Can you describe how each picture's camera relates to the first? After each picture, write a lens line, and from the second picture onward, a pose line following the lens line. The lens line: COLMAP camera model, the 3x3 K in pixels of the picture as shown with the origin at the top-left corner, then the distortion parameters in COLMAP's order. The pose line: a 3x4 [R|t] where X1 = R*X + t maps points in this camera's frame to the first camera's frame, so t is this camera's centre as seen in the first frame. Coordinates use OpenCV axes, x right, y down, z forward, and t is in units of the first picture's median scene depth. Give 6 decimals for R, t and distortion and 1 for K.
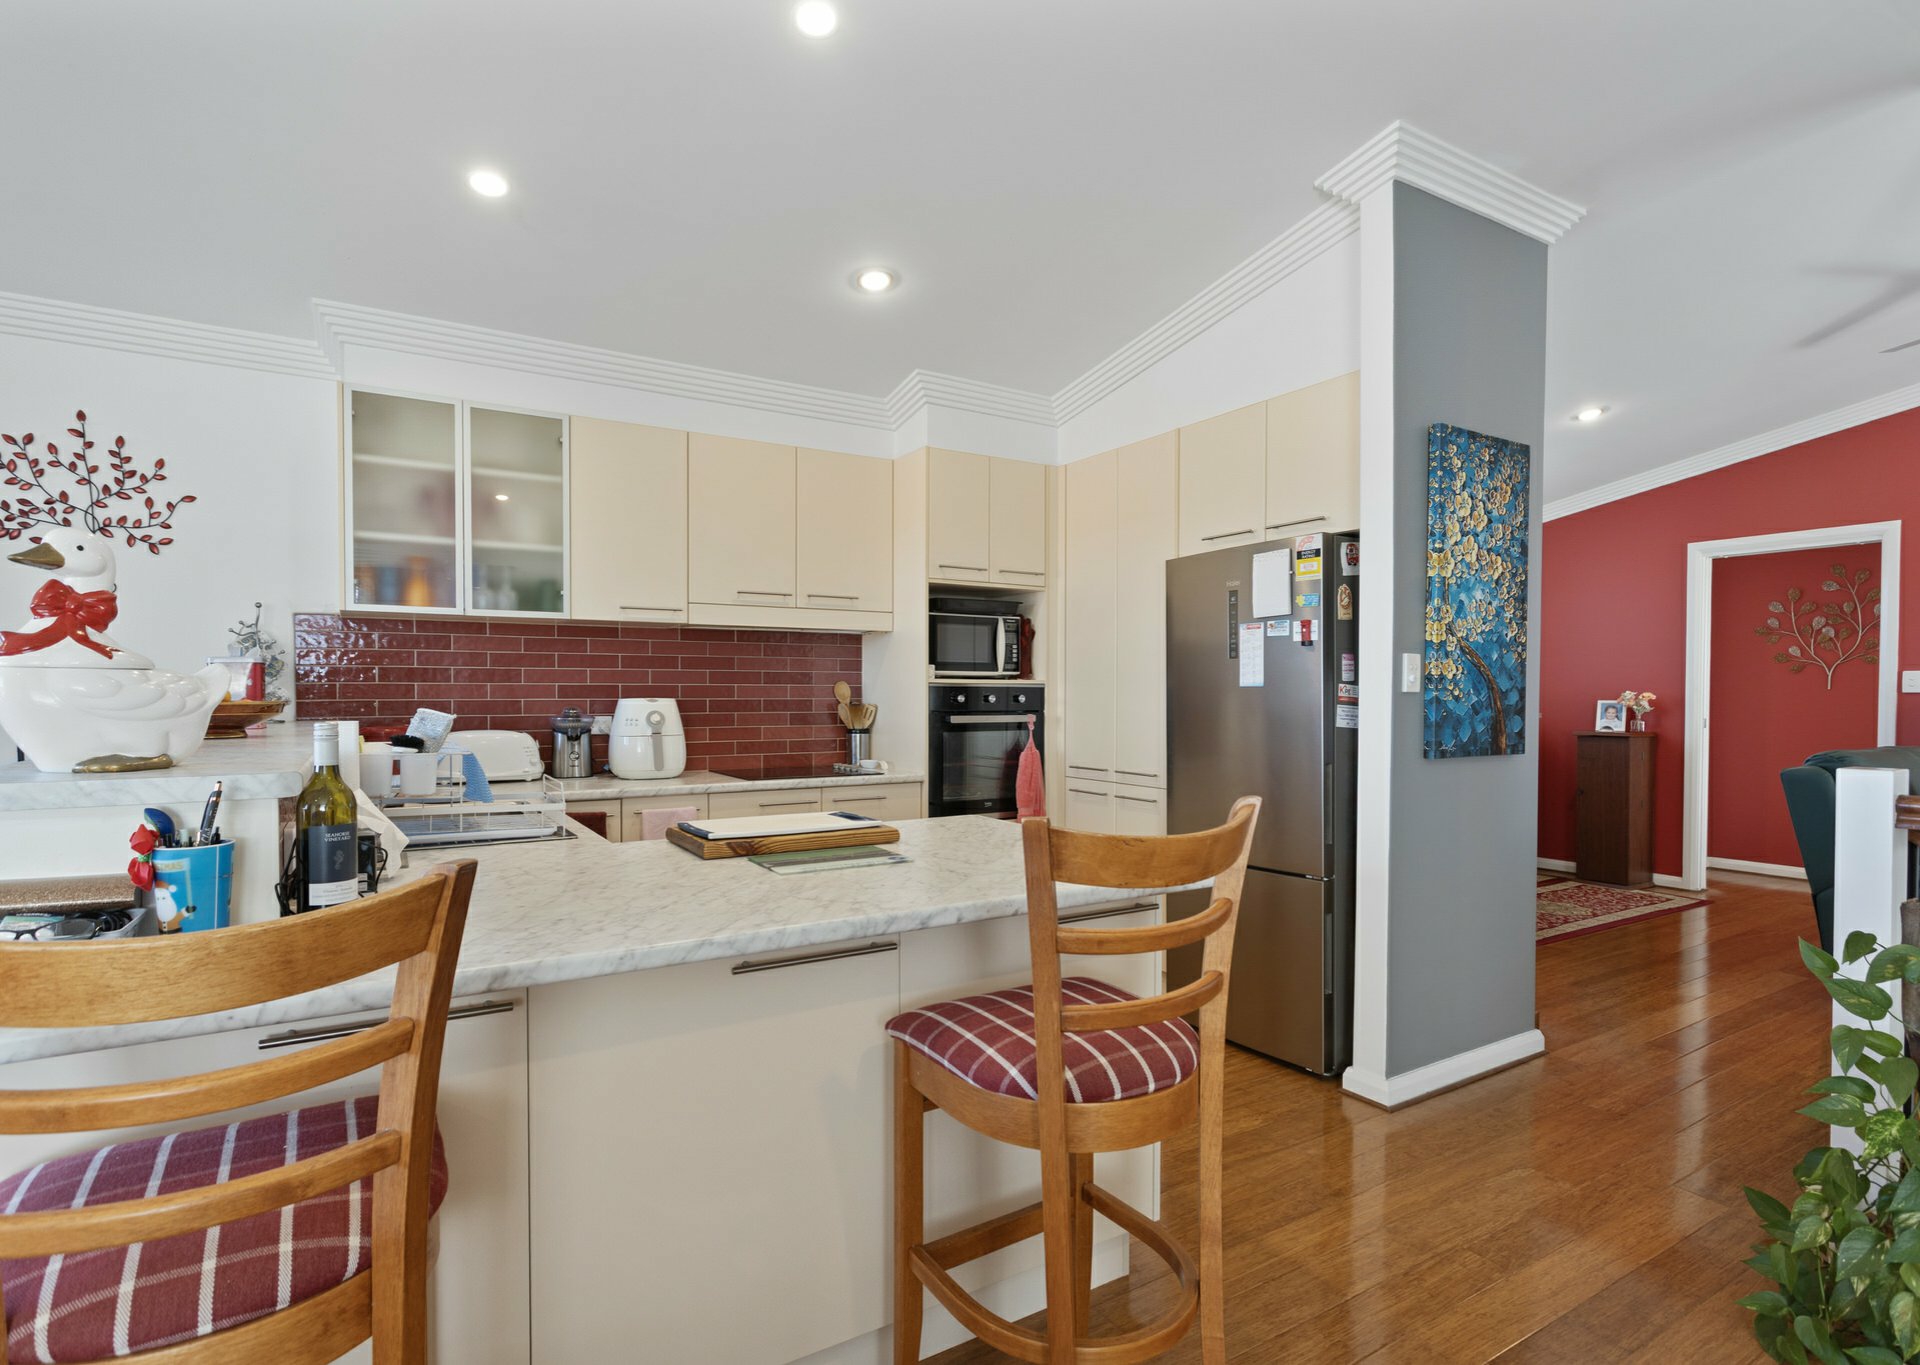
lens RADIAL K [[968.6, 0, 960.4], [0, 968.6, 707.1], [0, 0, 1]] dist [0.001342, 0.001337]
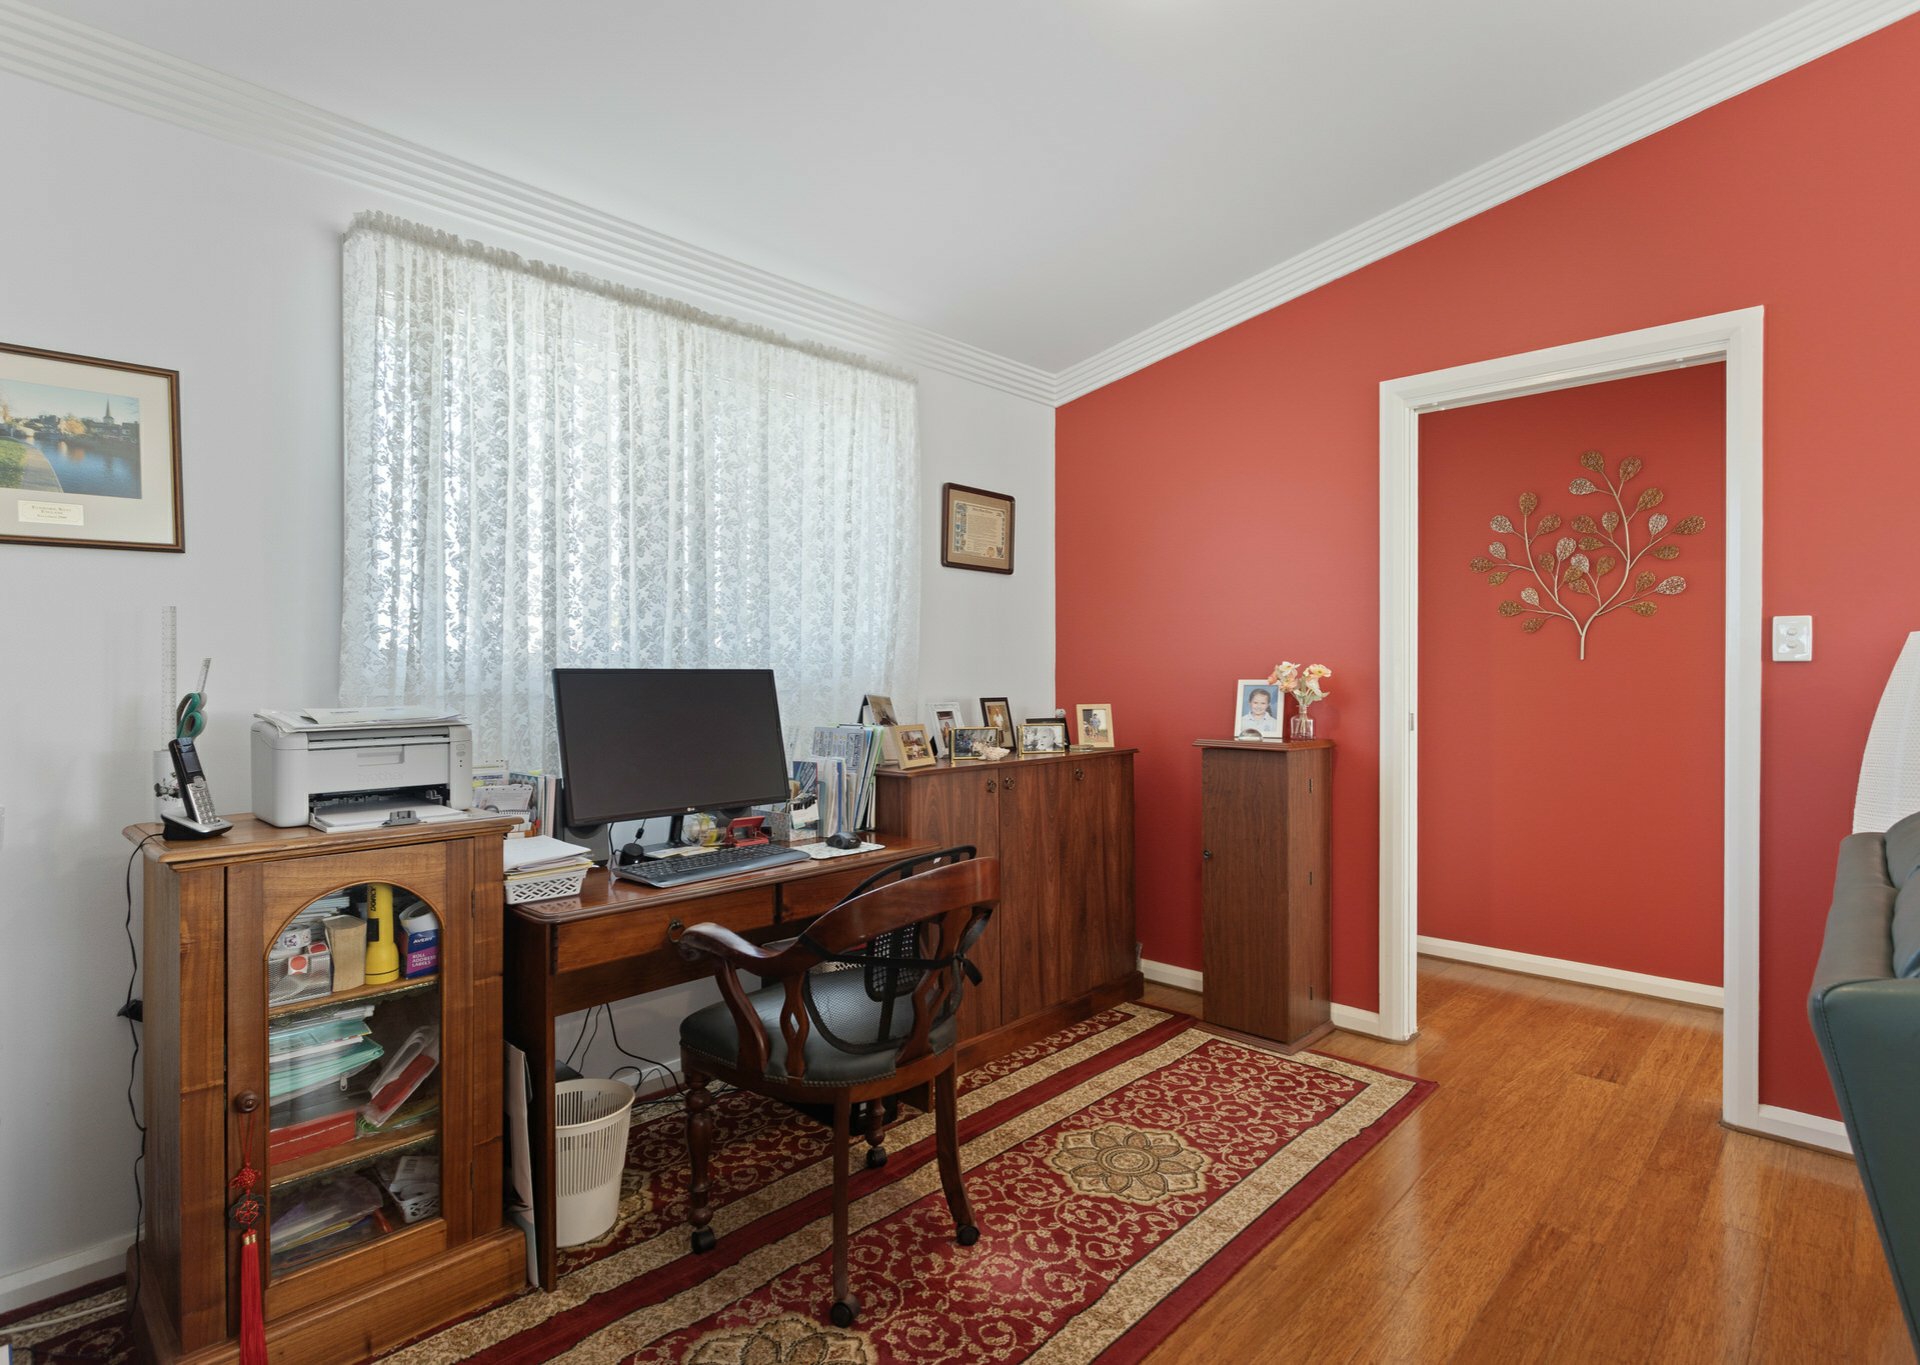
lens RADIAL K [[958.0, 0, 971.6], [0, 958.0, 665.9], [0, 0, 1]] dist [0.000618, 0.001131]
pose [[0.966201, -0.000590, 0.257790, 0.388068], [0.006006, 0.999777, -0.020225, -0.004812], [-0.257721, 0.021090, 0.965989, 0.538582]]
